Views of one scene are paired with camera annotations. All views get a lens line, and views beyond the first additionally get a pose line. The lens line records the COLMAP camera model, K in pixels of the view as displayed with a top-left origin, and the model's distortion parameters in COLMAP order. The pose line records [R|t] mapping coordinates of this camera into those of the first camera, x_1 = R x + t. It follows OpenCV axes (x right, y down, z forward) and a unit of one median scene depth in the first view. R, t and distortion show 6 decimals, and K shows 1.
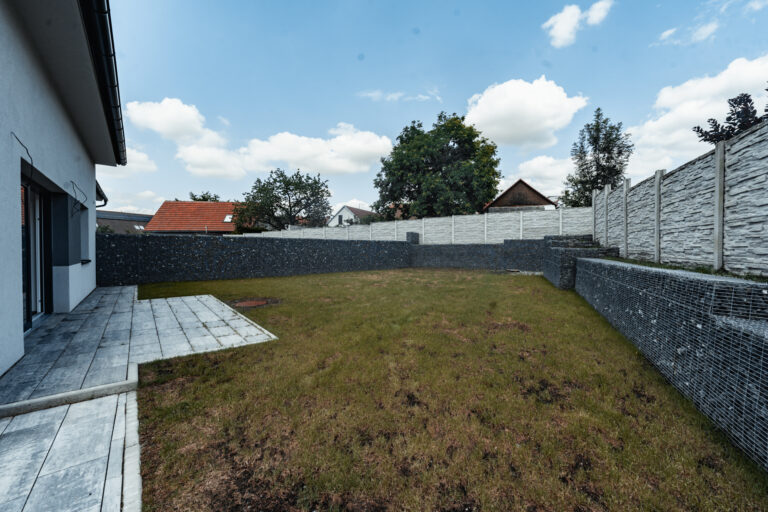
lens RADIAL K [[317.5, 0, 384.0], [0, 317.5, 256.0], [0, 0, 1]] dist [0.000253, -0.000220]
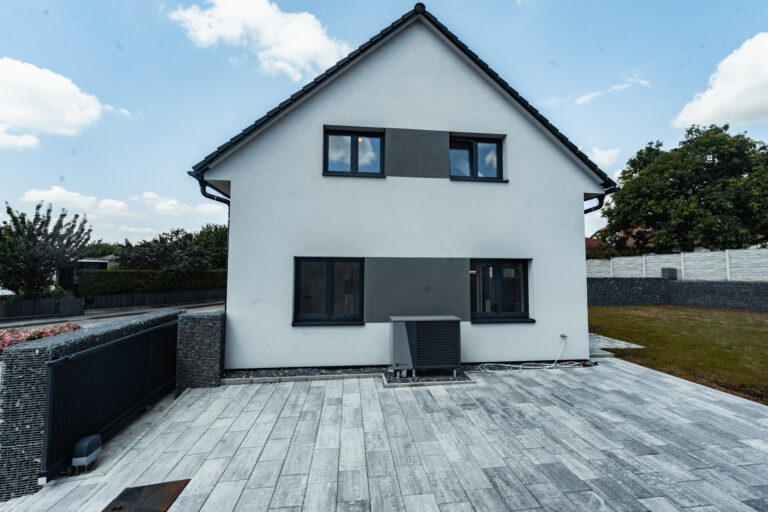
lens RADIAL K [[317.5, 0, 384.0], [0, 317.5, 256.0], [0, 0, 1]] dist [0.000253, -0.000220]
pose [[0.842608, -0.023102, -0.538032, -0.119928], [-0.018680, 0.997224, -0.072073, -0.024028], [0.538204, 0.070780, 0.839838, -0.291057]]
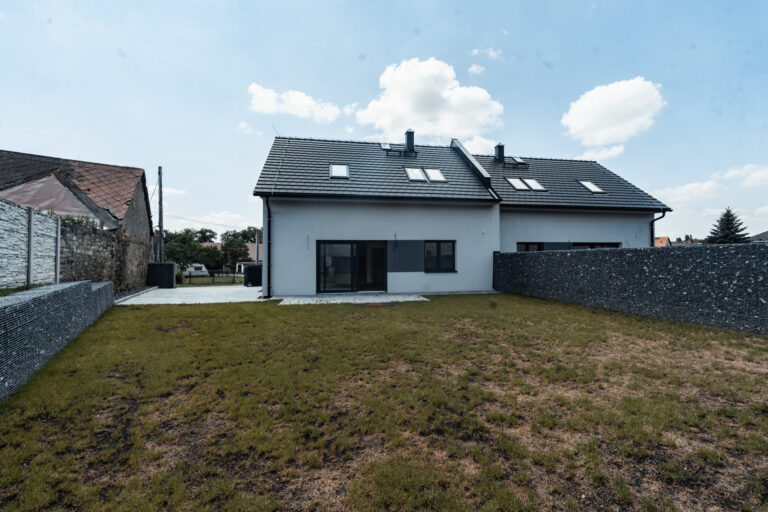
lens RADIAL K [[319.9, 0, 383.3], [0, 319.9, 245.4], [0, 0, 1]] dist [0.001536, 0.000082]
pose [[-0.492168, -0.036032, -0.869754, 0.206638], [-0.016037, 0.999349, -0.032325, -0.018121], [0.870353, -0.001961, -0.492425, 0.454612]]
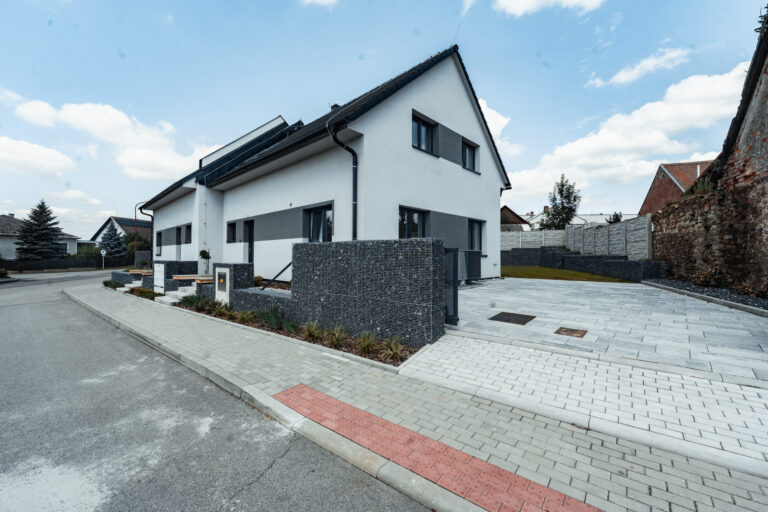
lens RADIAL K [[317.5, 0, 384.0], [0, 317.5, 256.0], [0, 0, 1]] dist [0.000253, -0.000220]
pose [[0.992167, 0.004891, 0.124825, -0.401166], [-0.001821, 0.999693, -0.024694, 0.027182], [-0.124908, 0.024274, 0.991871, -0.466820]]
